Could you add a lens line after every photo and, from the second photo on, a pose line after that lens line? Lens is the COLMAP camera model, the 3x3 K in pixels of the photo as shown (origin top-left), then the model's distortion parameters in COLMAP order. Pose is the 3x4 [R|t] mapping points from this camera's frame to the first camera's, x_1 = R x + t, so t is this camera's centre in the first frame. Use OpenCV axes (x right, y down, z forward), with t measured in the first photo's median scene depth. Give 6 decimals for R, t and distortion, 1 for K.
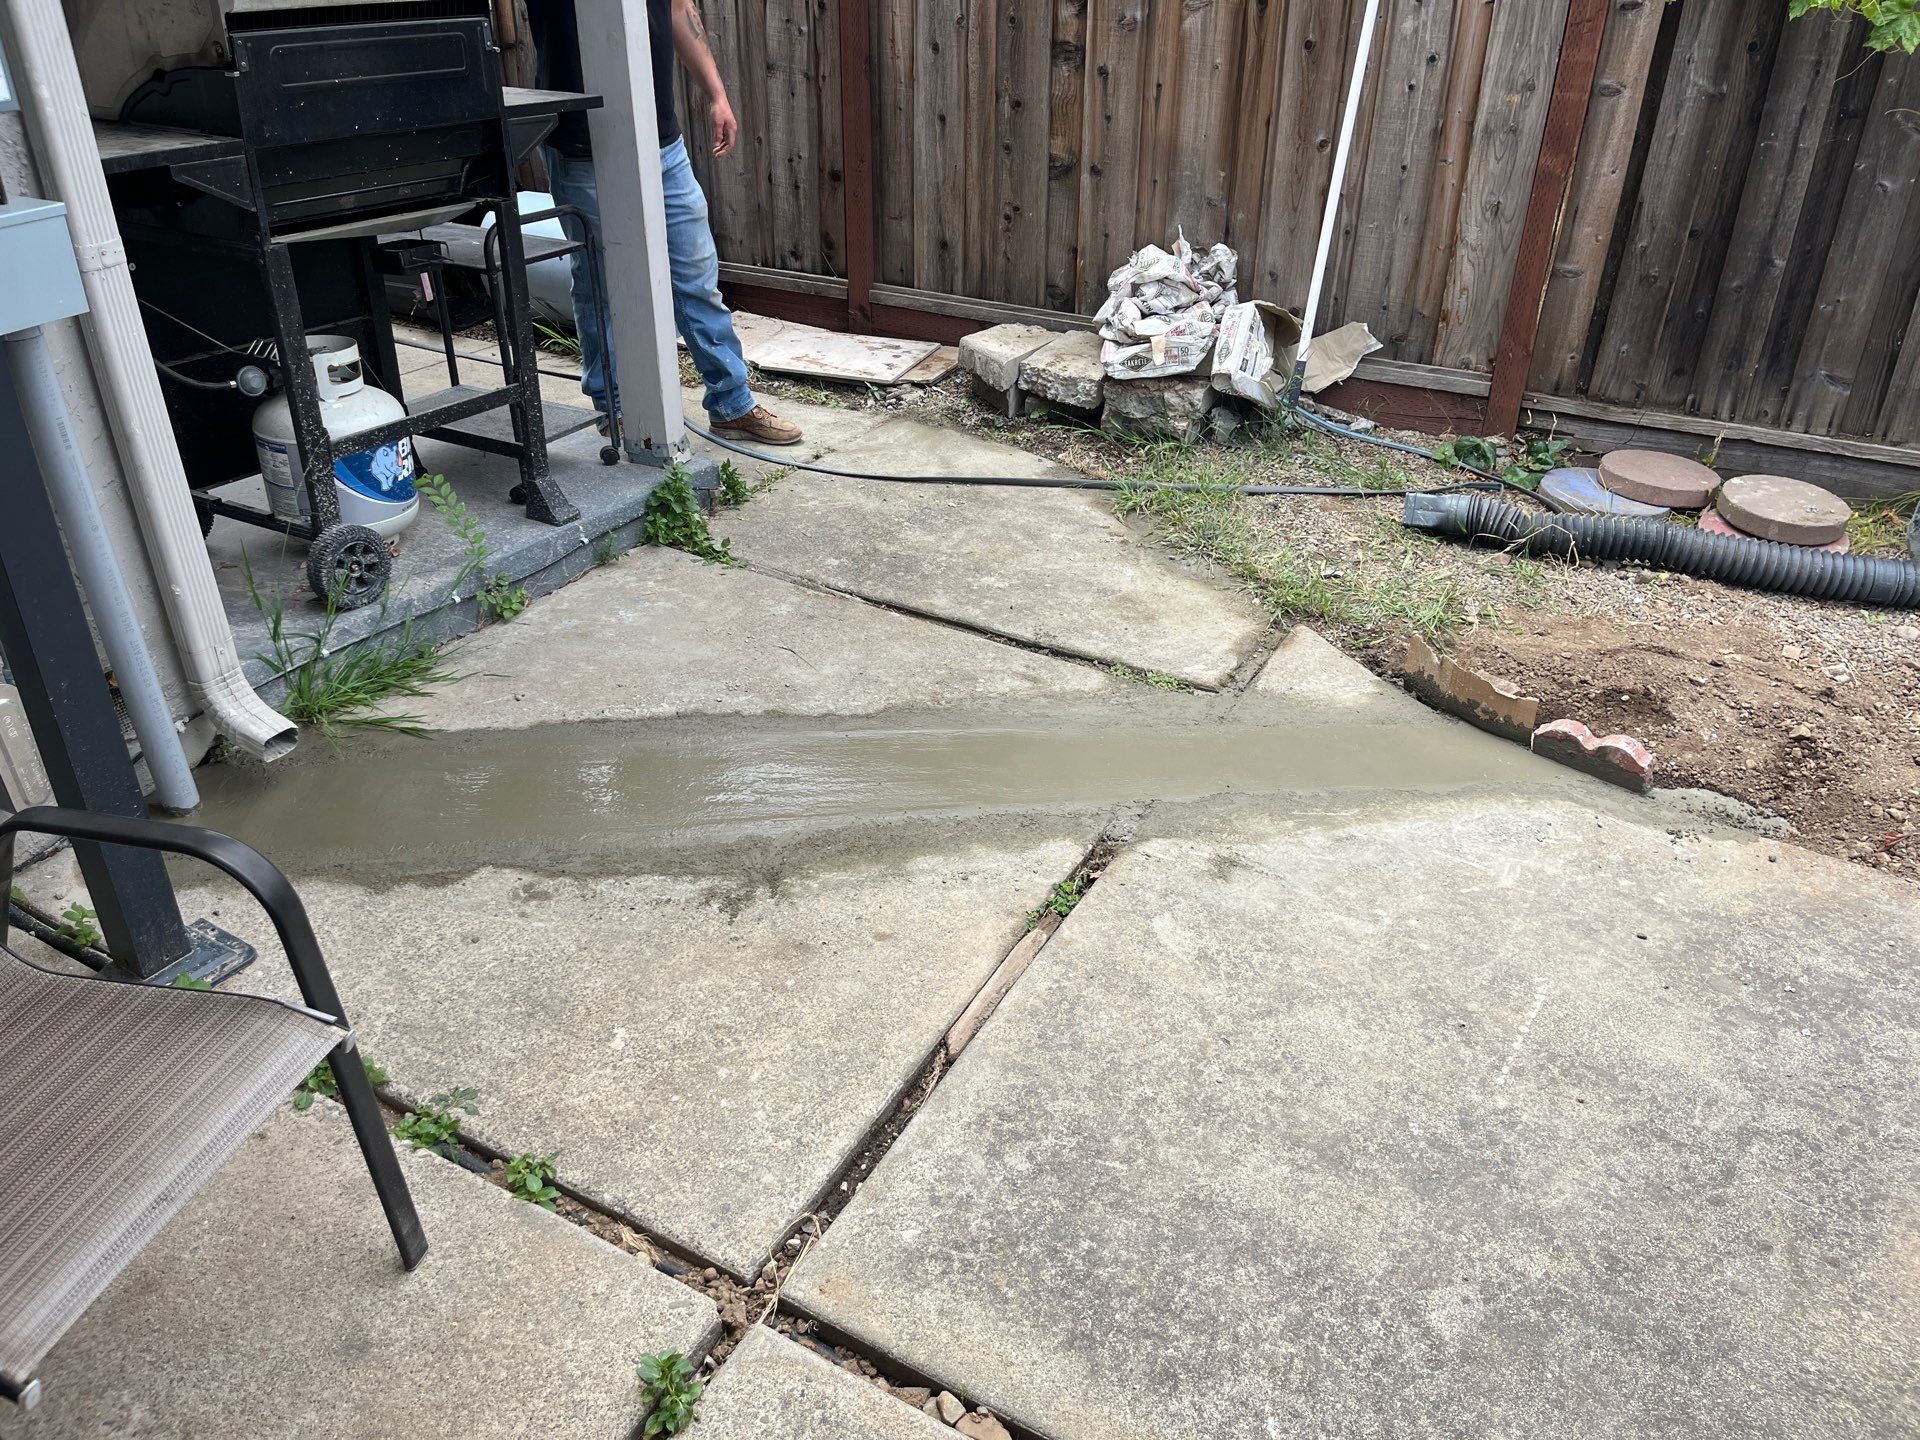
lens RADIAL K [[1451.9, 0, 962.4], [0, 1451.9, 715.6], [0, 0, 1]] dist [0.046903, -0.052654]
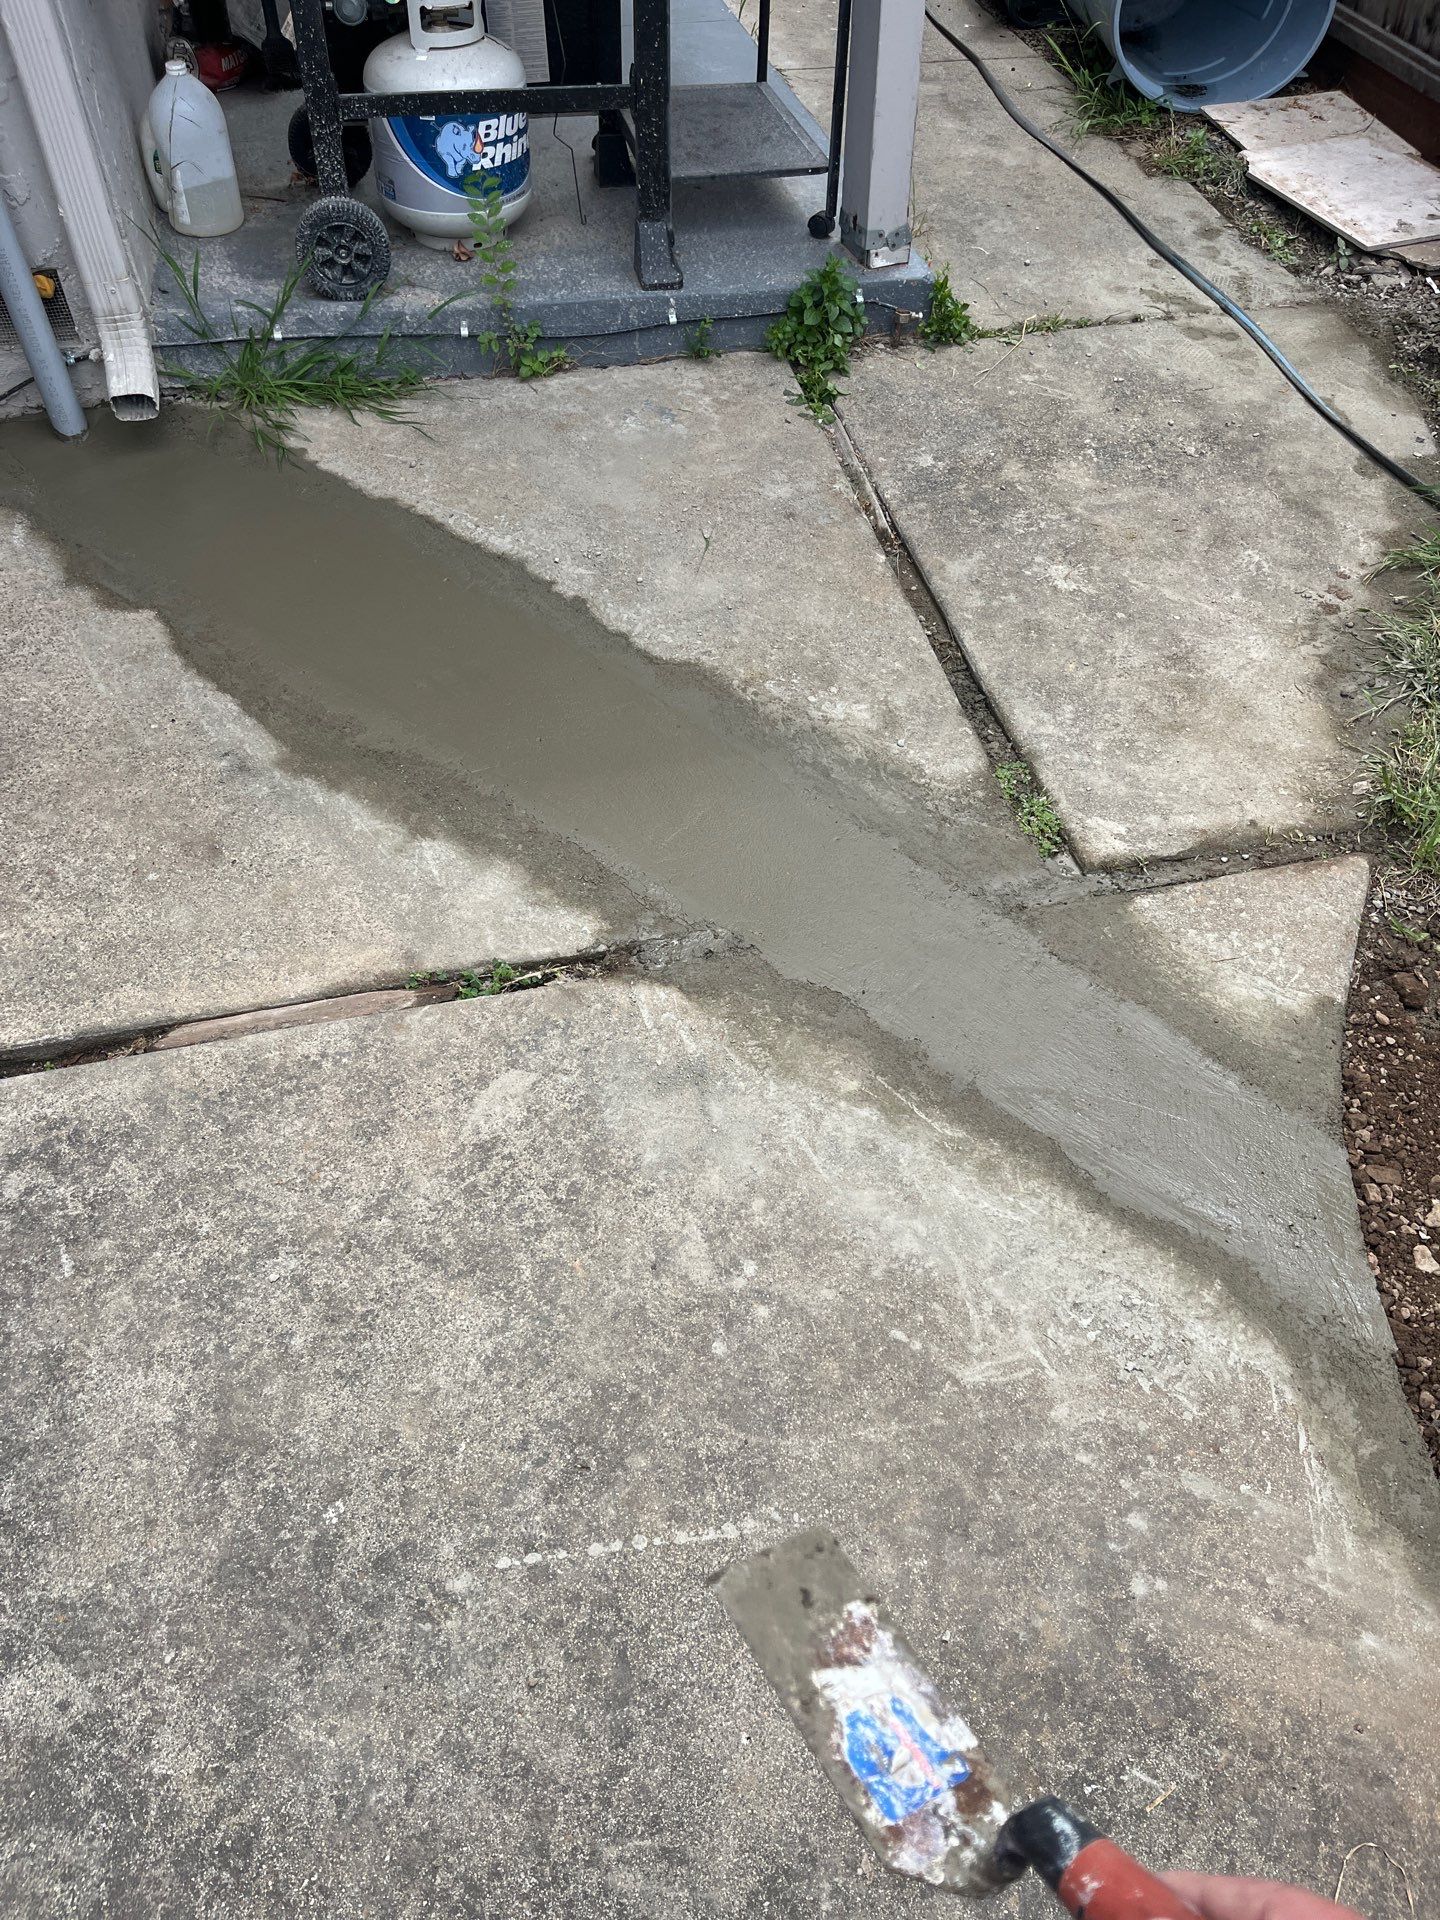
lens RADIAL K [[1451.9, 0, 725.6], [0, 1451.9, 972.6], [0, 0, 1]] dist [0.046903, -0.052654]
pose [[0.658854, 0.556762, -0.505893, 0.452149], [-0.373712, 0.825878, 0.422214, -0.206848], [0.652878, -0.089119, 0.752202, 0.435777]]
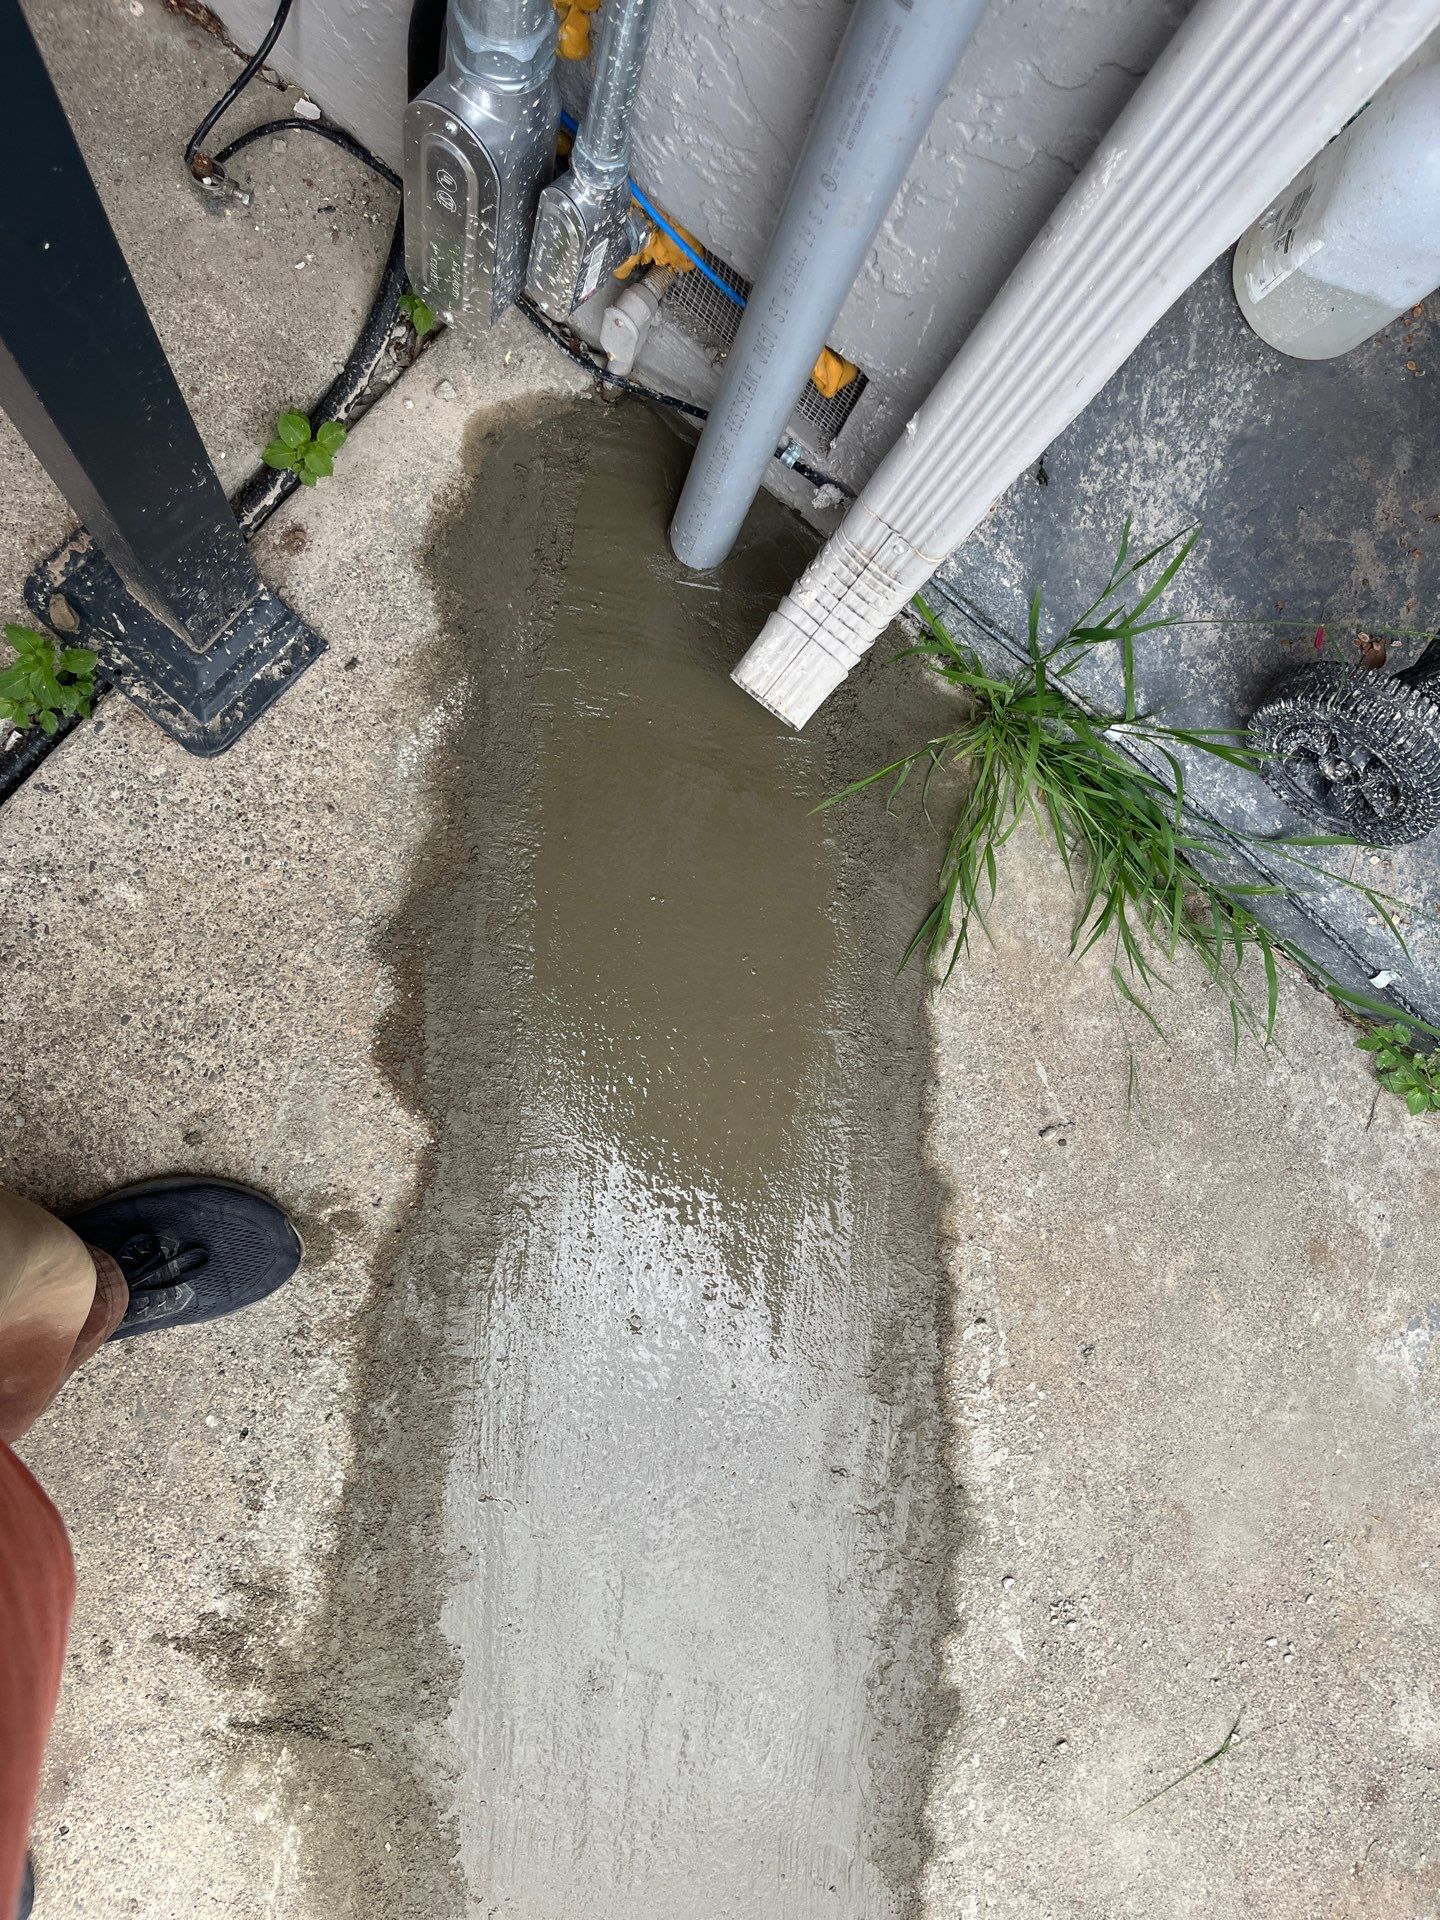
lens RADIAL K [[1451.9, 0, 714.5], [0, 1451.9, 952.0], [0, 0, 1]] dist [0.046903, -0.052654]
pose [[-0.159072, 0.976899, -0.142704, -0.283373], [-0.655175, 0.003673, 0.755468, -0.293686], [0.738540, 0.213670, 0.639456, 0.630353]]
